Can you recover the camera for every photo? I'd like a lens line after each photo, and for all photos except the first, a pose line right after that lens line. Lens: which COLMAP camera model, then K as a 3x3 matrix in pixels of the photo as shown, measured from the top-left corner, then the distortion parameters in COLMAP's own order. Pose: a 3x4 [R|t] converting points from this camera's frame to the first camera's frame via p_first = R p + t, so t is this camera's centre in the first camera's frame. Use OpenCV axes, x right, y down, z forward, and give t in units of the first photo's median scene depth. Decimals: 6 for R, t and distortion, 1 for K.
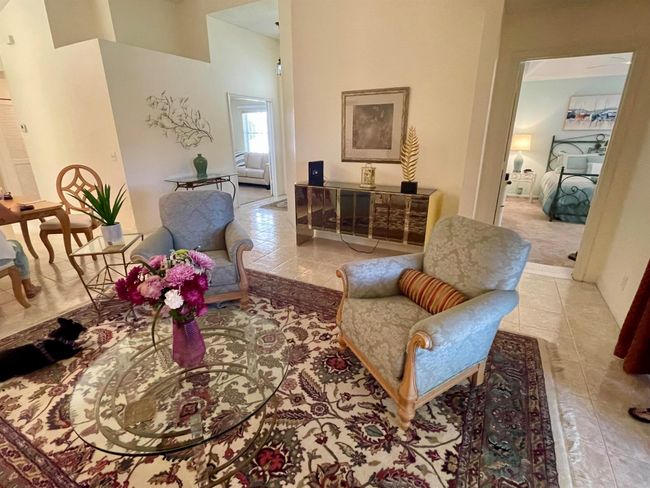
lens RADIAL K [[321.9, 0, 325.7], [0, 321.9, 242.7], [0, 0, 1]] dist [-0.005708, -0.000589]
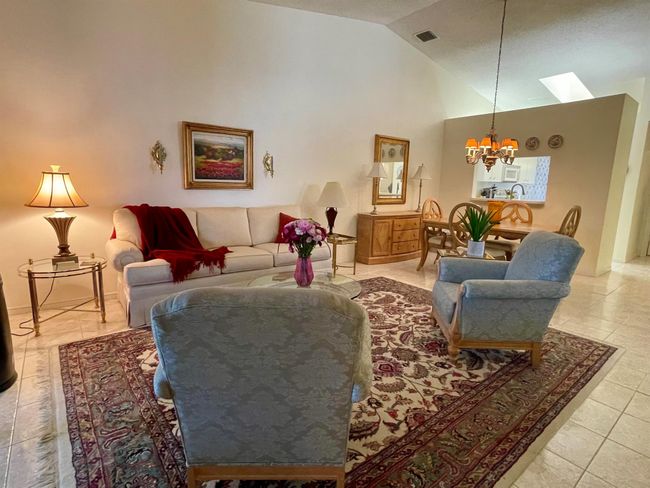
lens RADIAL K [[343.0, 0, 325.7], [0, 343.0, 242.2], [0, 0, 1]] dist [0.001998, 0.000865]
pose [[-0.395531, 0.152939, -0.905629, 0.649596], [-0.322925, 0.899924, 0.293012, -0.232687], [0.859811, 0.408346, -0.306561, 0.868299]]
